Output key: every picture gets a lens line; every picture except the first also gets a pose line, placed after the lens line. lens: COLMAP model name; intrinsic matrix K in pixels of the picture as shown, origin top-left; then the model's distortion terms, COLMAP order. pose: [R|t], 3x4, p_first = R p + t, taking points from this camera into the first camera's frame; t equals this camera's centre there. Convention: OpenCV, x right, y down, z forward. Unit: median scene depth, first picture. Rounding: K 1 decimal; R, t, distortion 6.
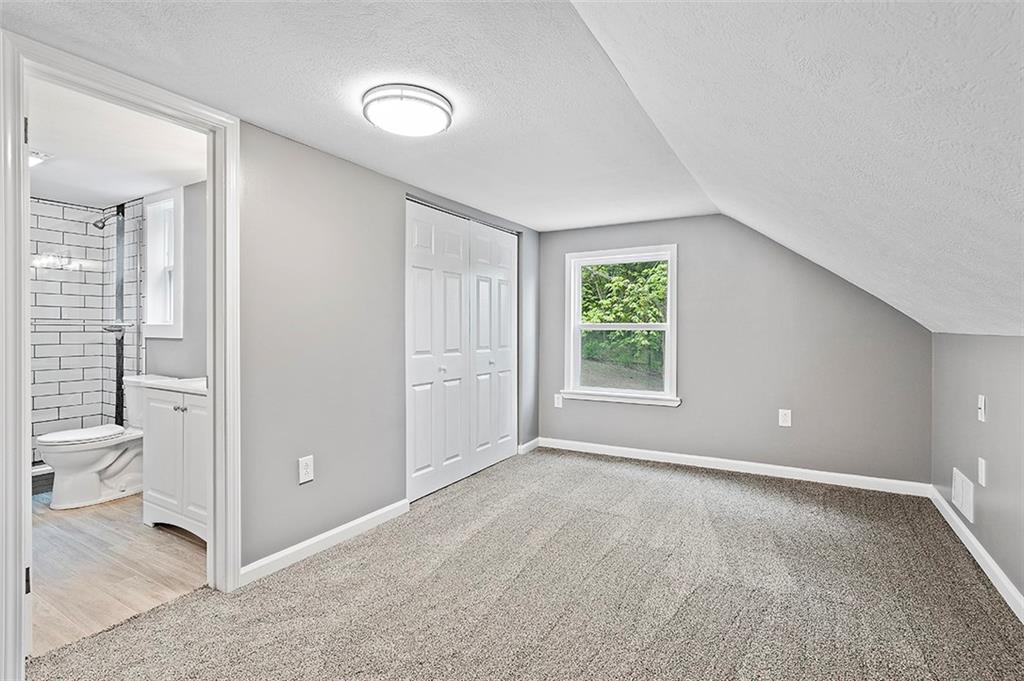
lens RADIAL K [[466.6, 0, 506.4], [0, 466.6, 332.9], [0, 0, 1]] dist [0.002505, -0.000276]
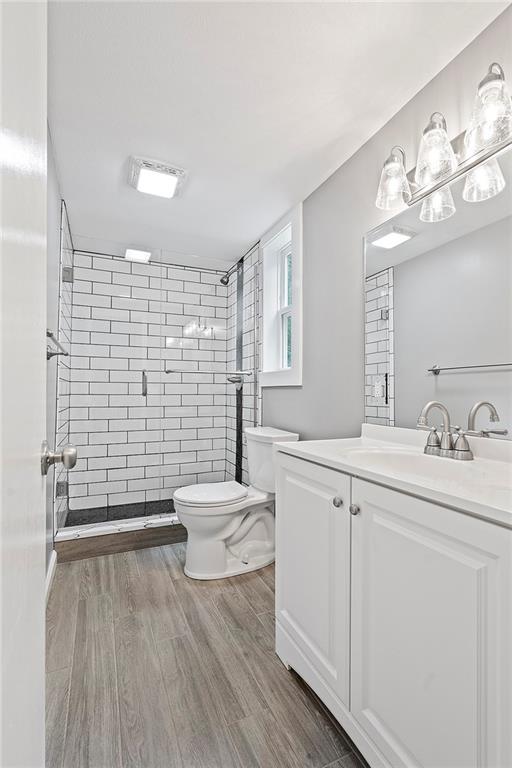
lens RADIAL K [[350.0, 0, 256.2], [0, 350.0, 387.6], [0, 0, 1]] dist [0.002505, -0.000276]
pose [[0.814139, -0.012370, -0.580538, -0.369379], [-0.000578, 0.999755, -0.022113, 0.026784], [0.580670, 0.018339, 0.813933, 0.416517]]
